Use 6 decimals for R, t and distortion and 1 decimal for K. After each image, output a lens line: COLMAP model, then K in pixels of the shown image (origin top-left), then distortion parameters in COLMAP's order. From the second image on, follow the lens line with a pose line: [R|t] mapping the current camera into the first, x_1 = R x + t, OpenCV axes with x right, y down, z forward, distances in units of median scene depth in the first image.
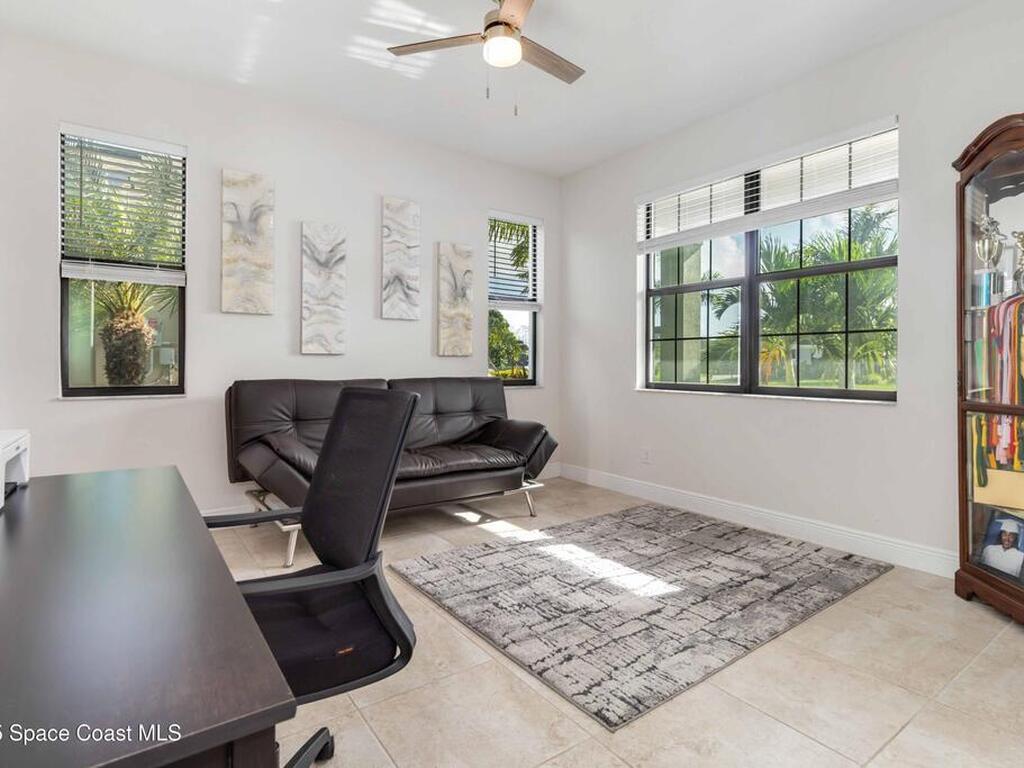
lens RADIAL K [[544.8, 0, 511.1], [0, 544.8, 373.2], [0, 0, 1]] dist [-0.000996, 0.001654]
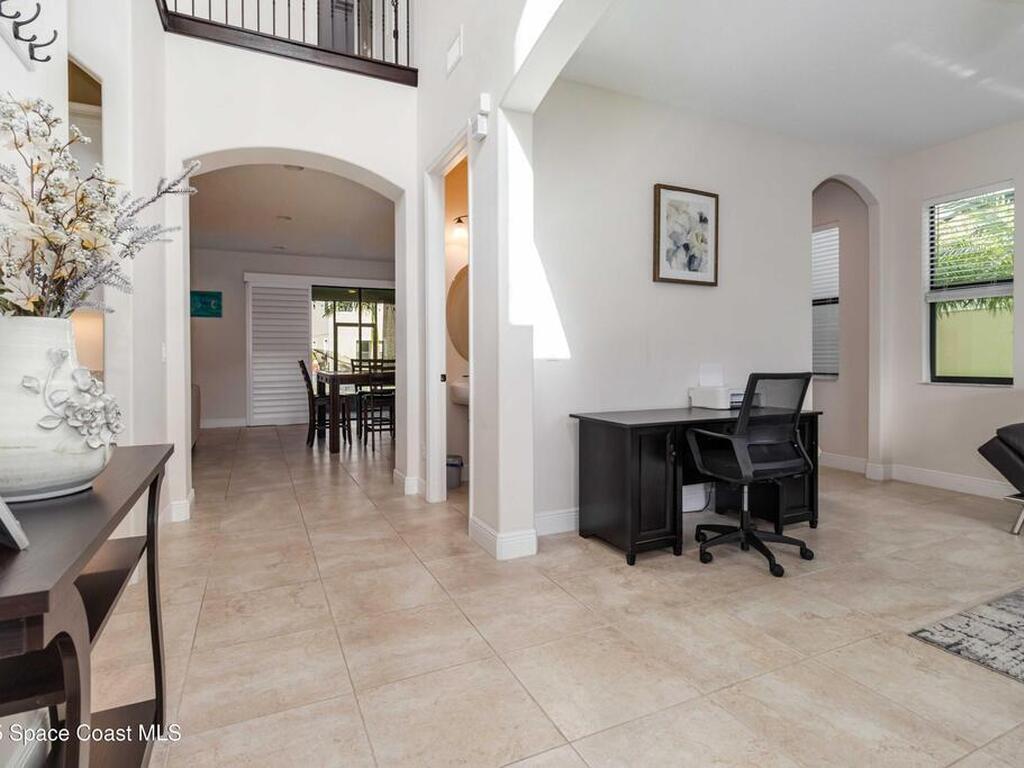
lens RADIAL K [[544.8, 0, 511.1], [0, 544.8, 373.2], [0, 0, 1]] dist [-0.000996, 0.001654]
pose [[-0.201359, 0.011022, -0.979456, 1.436719], [-0.015192, 0.999781, 0.014374, 0.025224], [0.979400, 0.017774, -0.201147, 0.283181]]
